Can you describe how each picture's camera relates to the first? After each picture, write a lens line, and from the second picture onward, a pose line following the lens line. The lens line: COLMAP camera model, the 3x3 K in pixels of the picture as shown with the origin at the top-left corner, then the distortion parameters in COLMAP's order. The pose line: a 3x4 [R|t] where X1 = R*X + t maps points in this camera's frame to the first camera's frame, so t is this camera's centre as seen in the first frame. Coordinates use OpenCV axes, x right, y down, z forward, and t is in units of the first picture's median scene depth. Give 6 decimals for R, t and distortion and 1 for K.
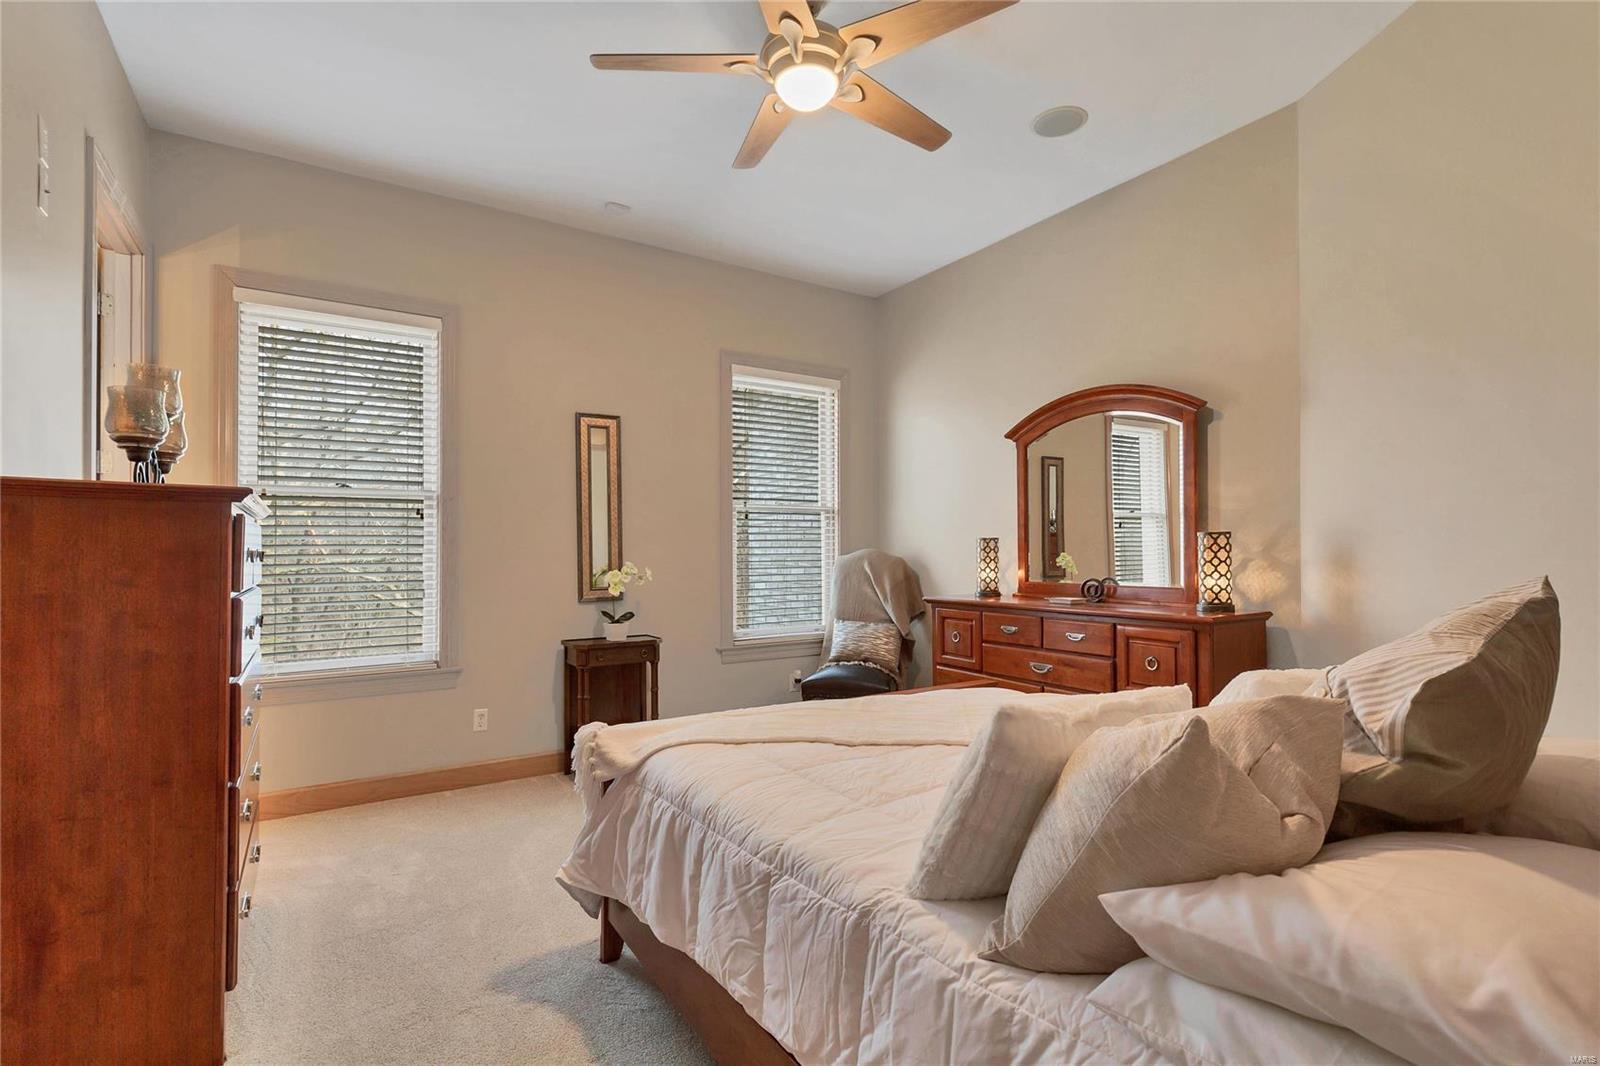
lens RADIAL K [[740.7, 0, 808.8], [0, 740.7, 541.6], [0, 0, 1]] dist [0.006783, 0.000079]
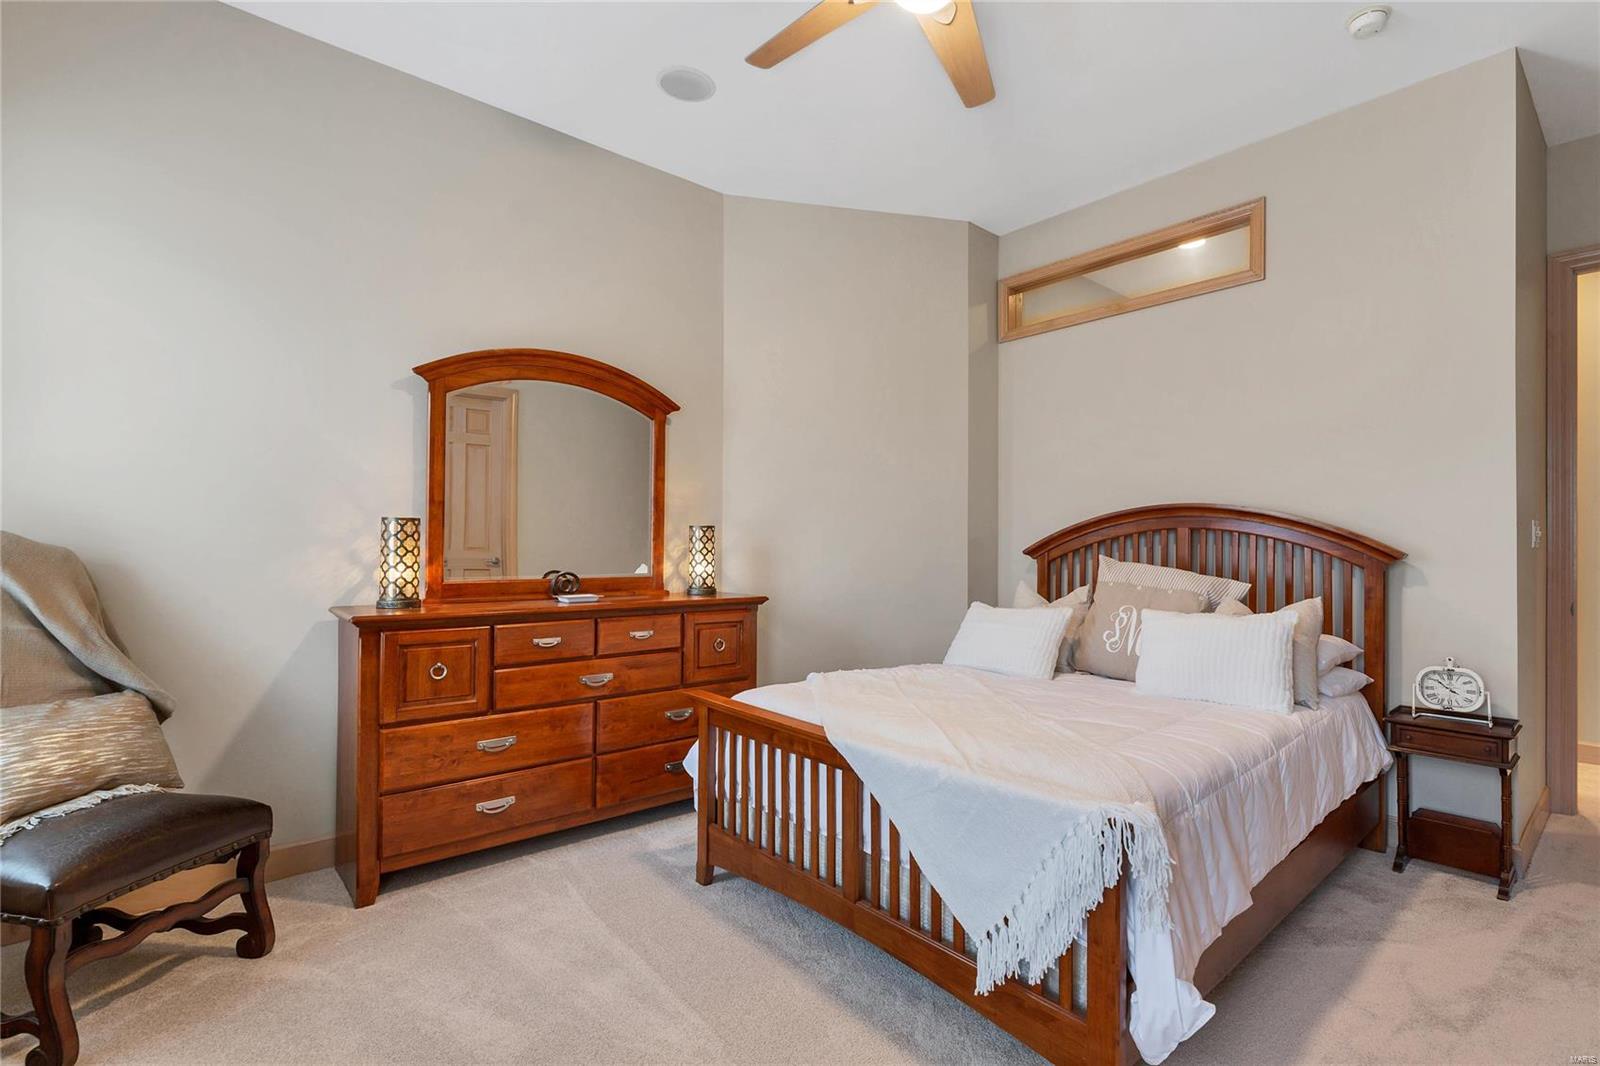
lens RADIAL K [[740.7, 0, 811.1], [0, 740.7, 538.1], [0, 0, 1]] dist [0.006783, 0.000079]
pose [[-0.127896, 0.010451, 0.991733, -0.489697], [-0.023404, 0.999634, -0.013552, 0.014116], [-0.991511, -0.024943, -0.127604, 0.776369]]
